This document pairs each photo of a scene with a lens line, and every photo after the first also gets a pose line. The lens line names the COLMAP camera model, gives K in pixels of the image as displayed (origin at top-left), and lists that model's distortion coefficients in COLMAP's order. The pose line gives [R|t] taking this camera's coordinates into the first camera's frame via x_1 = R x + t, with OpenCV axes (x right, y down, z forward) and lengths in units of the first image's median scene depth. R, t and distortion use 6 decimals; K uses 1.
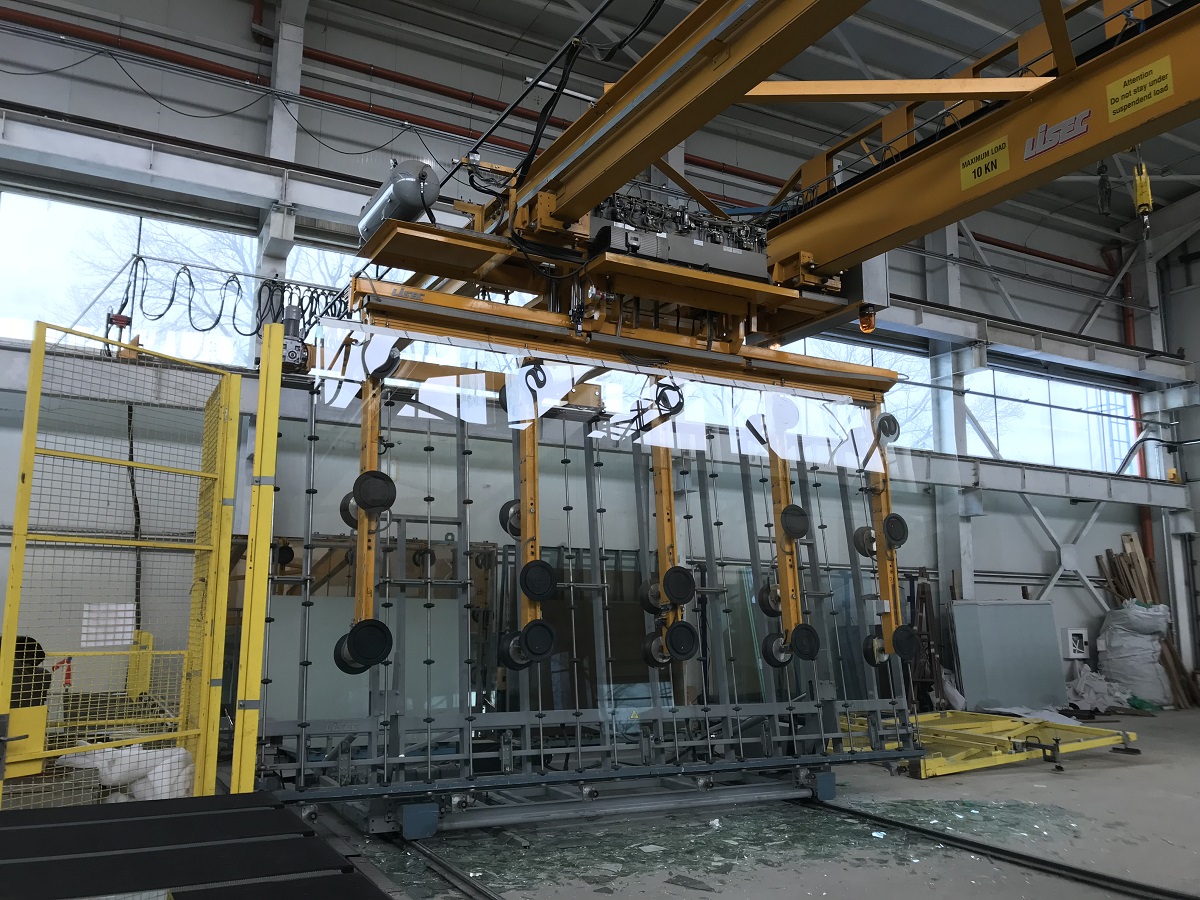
lens RADIAL K [[976.8, 0, 594.8], [0, 976.8, 457.5], [0, 0, 1]] dist [0.019405, -0.001364]
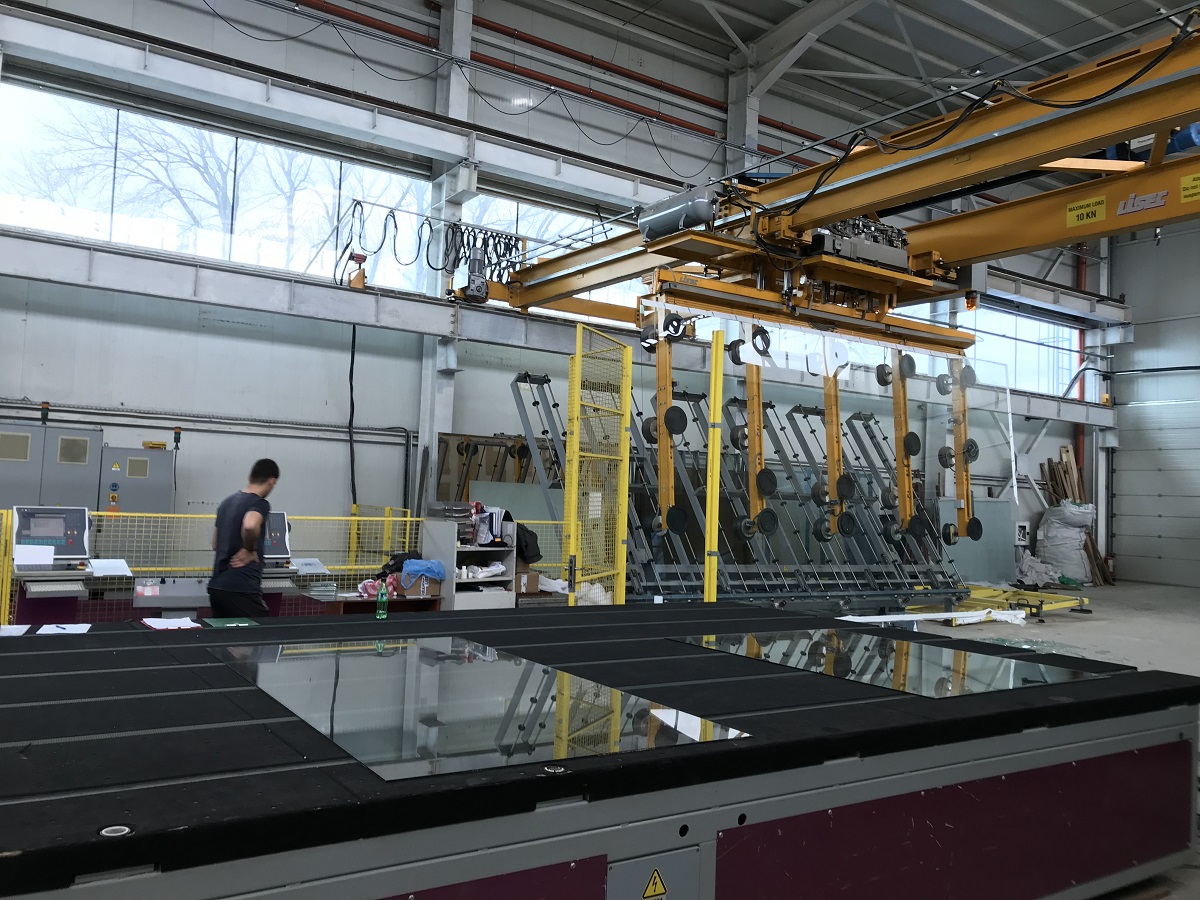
lens RADIAL K [[976.8, 0, 594.8], [0, 976.8, 457.5], [0, 0, 1]] dist [0.019405, -0.001364]
pose [[0.994172, 0.030066, 0.103527, -0.183540], [-0.042019, 0.992444, 0.115282, -0.026994], [-0.099279, -0.118960, 0.987923, -0.165742]]
